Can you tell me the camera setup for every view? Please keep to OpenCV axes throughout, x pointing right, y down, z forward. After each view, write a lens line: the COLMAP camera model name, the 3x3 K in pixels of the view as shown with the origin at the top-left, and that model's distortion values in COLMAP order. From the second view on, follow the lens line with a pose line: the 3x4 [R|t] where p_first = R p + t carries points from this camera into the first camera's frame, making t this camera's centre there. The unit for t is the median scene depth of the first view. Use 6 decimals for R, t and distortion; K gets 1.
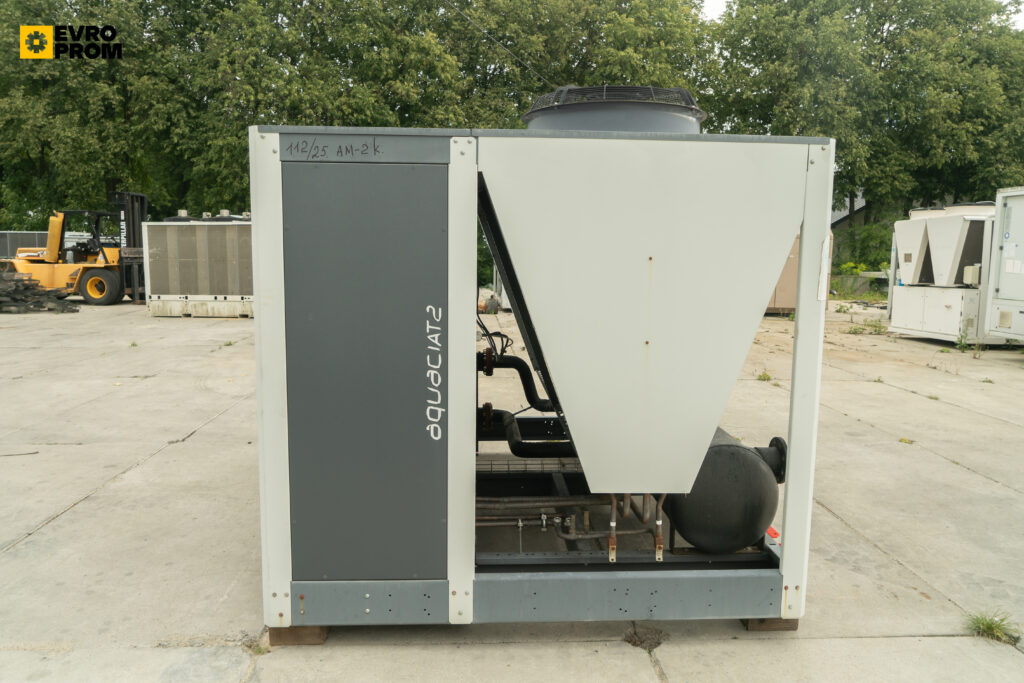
lens RADIAL K [[701.4, 0, 511.8], [0, 701.4, 337.6], [0, 0, 1]] dist [-0.017385, 0.003691]
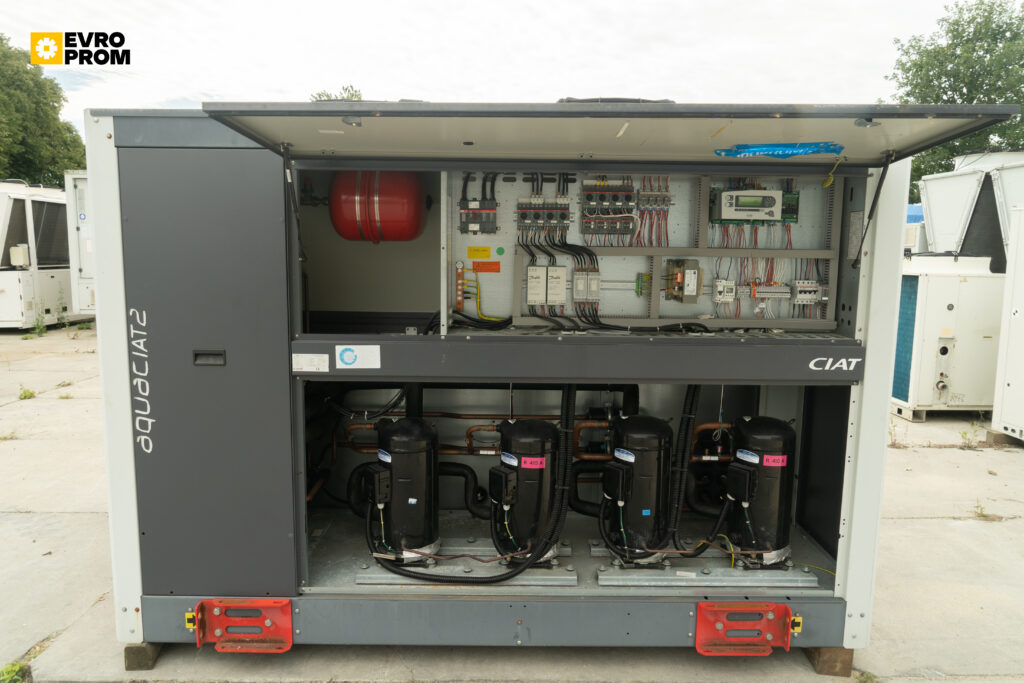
lens RADIAL K [[701.4, 0, 511.8], [0, 701.4, 337.6], [0, 0, 1]] dist [-0.017385, 0.003691]
pose [[0.055383, -0.142155, 0.988294, -0.789534], [0.108972, 0.984761, 0.135540, -0.113030], [-0.992501, 0.100189, 0.070030, 0.858957]]
